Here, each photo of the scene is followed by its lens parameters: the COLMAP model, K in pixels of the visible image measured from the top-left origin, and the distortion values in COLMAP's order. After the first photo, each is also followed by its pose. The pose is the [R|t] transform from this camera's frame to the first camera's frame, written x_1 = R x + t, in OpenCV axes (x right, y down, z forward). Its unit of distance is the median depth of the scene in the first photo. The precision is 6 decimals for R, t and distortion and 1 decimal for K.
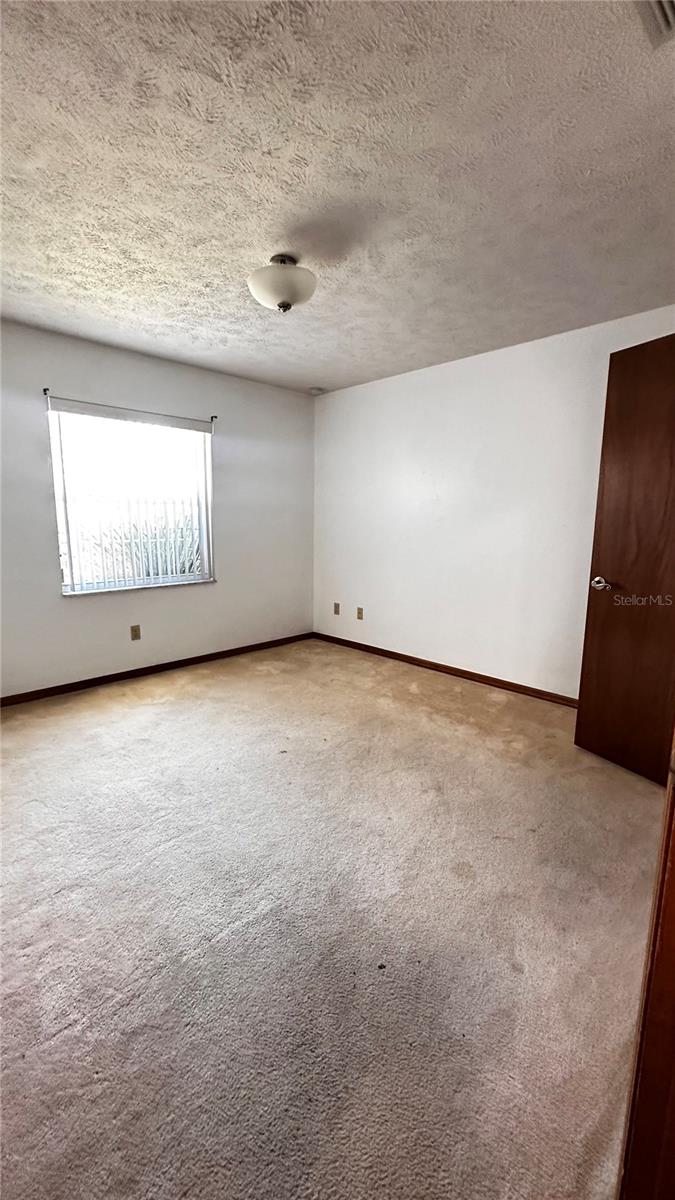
lens RADIAL K [[481.7, 0, 337.8], [0, 481.7, 599.0], [0, 0, 1]] dist [0.000883, 0.000992]
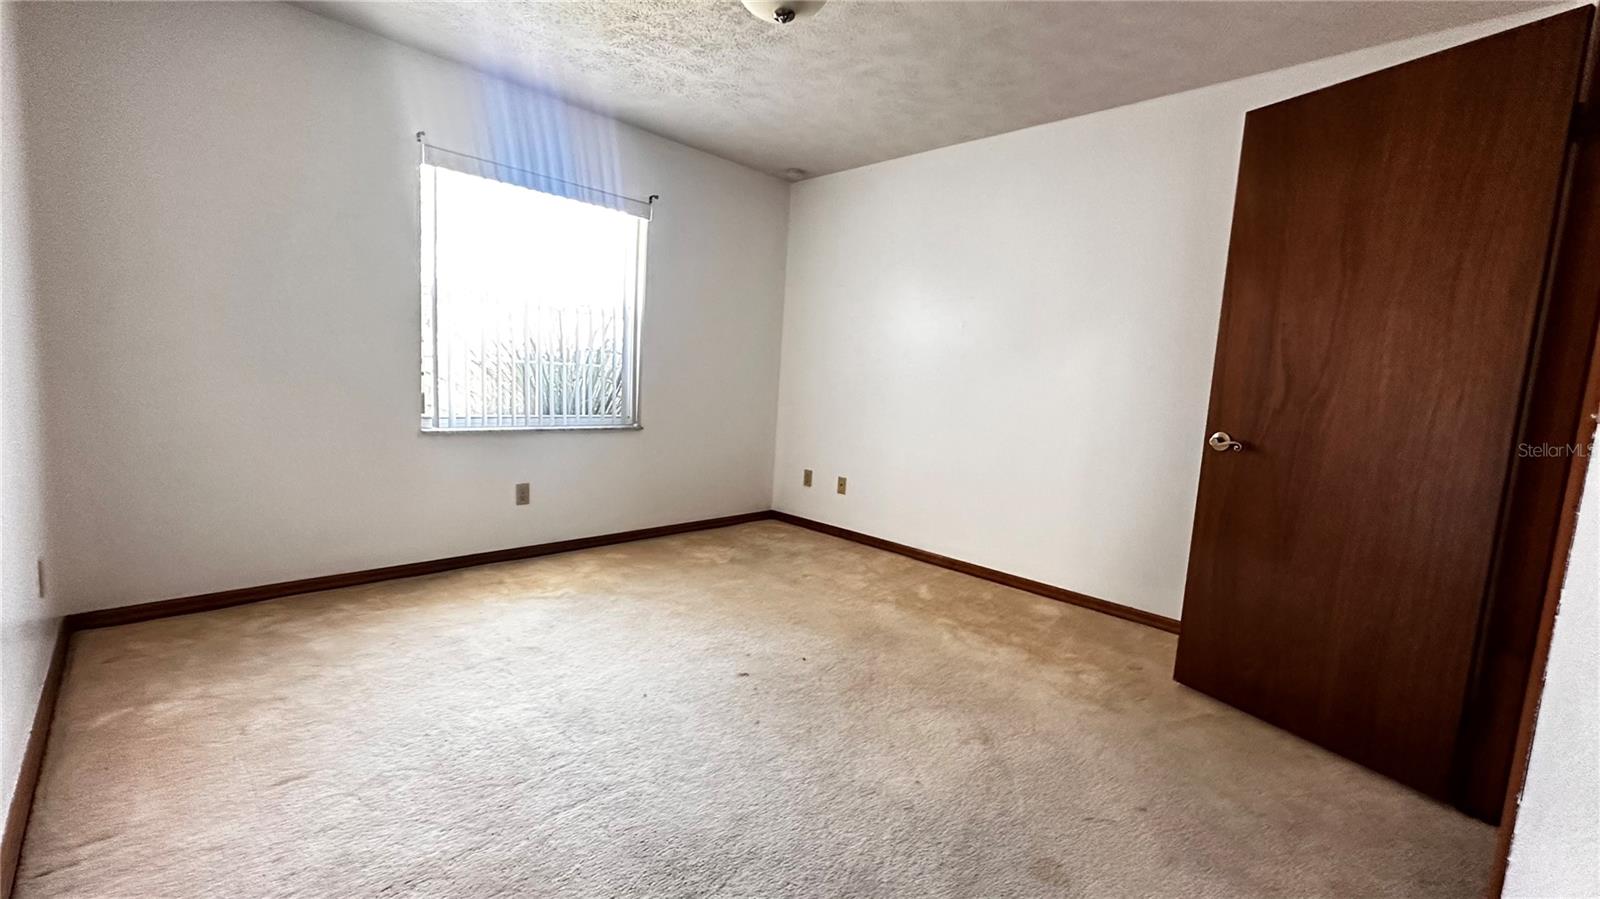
lens RADIAL K [[642.3, 0, 799.2], [0, 642.3, 450.9], [0, 0, 1]] dist [0.000883, 0.000992]
pose [[0.998529, 0.048745, 0.023758, -0.064330], [-0.047534, 0.997662, -0.049104, 0.044664], [-0.026096, 0.047903, 0.998511, 0.089554]]
